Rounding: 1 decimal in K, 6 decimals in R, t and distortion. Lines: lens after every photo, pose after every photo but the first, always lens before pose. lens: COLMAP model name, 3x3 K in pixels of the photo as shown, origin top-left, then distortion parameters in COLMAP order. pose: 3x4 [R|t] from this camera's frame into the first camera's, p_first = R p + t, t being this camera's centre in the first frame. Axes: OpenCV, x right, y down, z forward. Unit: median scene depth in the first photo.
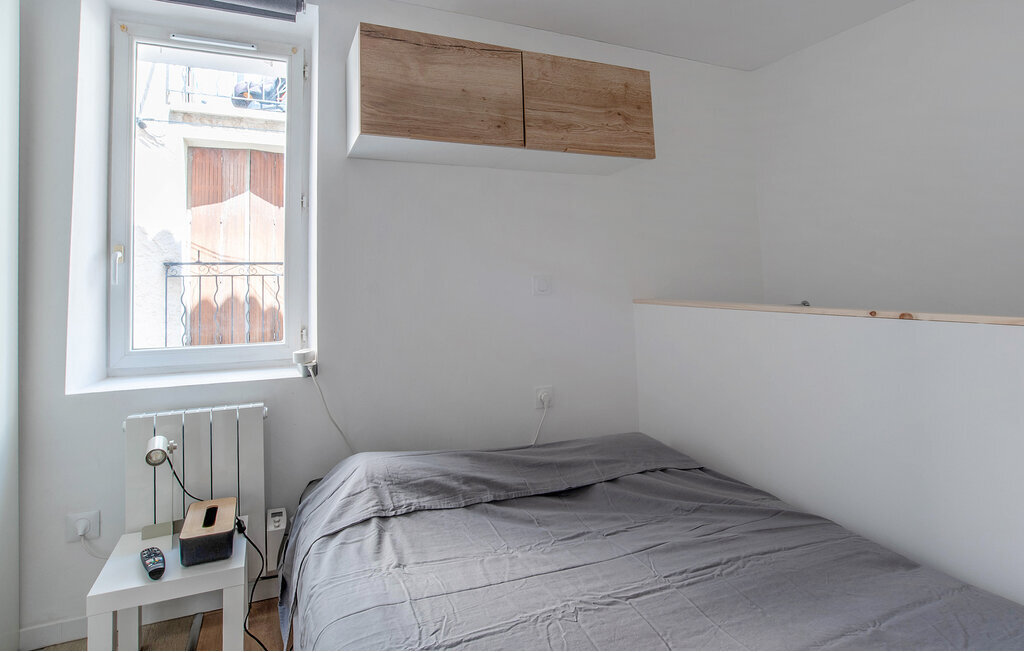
lens RADIAL K [[553.4, 0, 498.2], [0, 553.4, 252.1], [0, 0, 1]] dist [-0.045697, 0.019902]
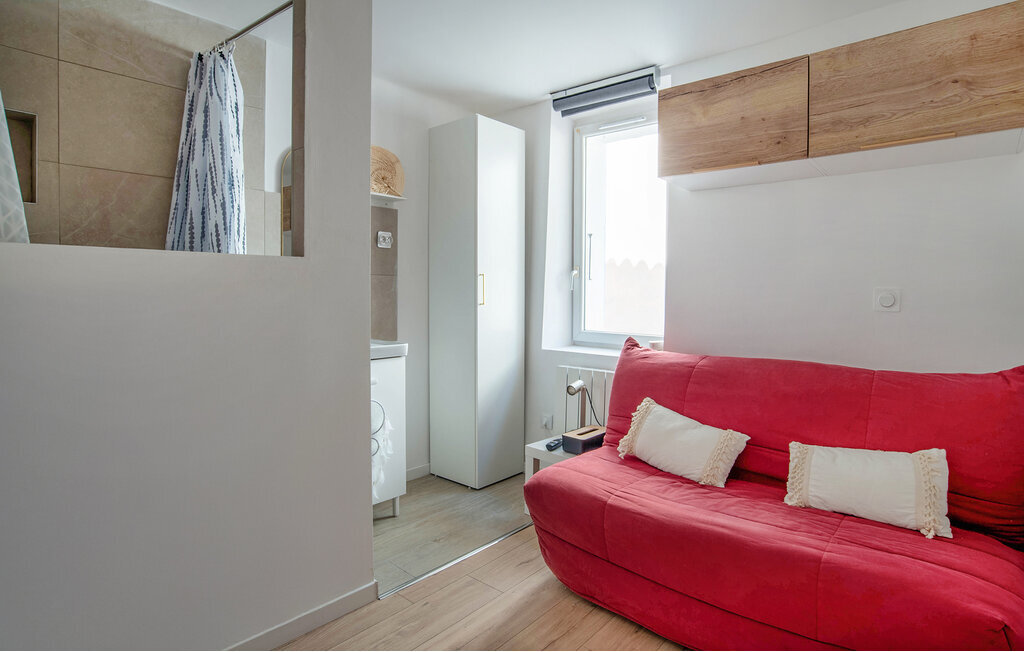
lens RADIAL K [[540.1, 0, 497.3], [0, 540.1, 304.9], [0, 0, 1]] dist [-0.041600, 0.018372]
pose [[0.403087, 0.042840, -0.914158, 0.691697], [0.027728, 0.997873, 0.058989, 0.000092], [0.914741, -0.049126, 0.401042, 0.109121]]
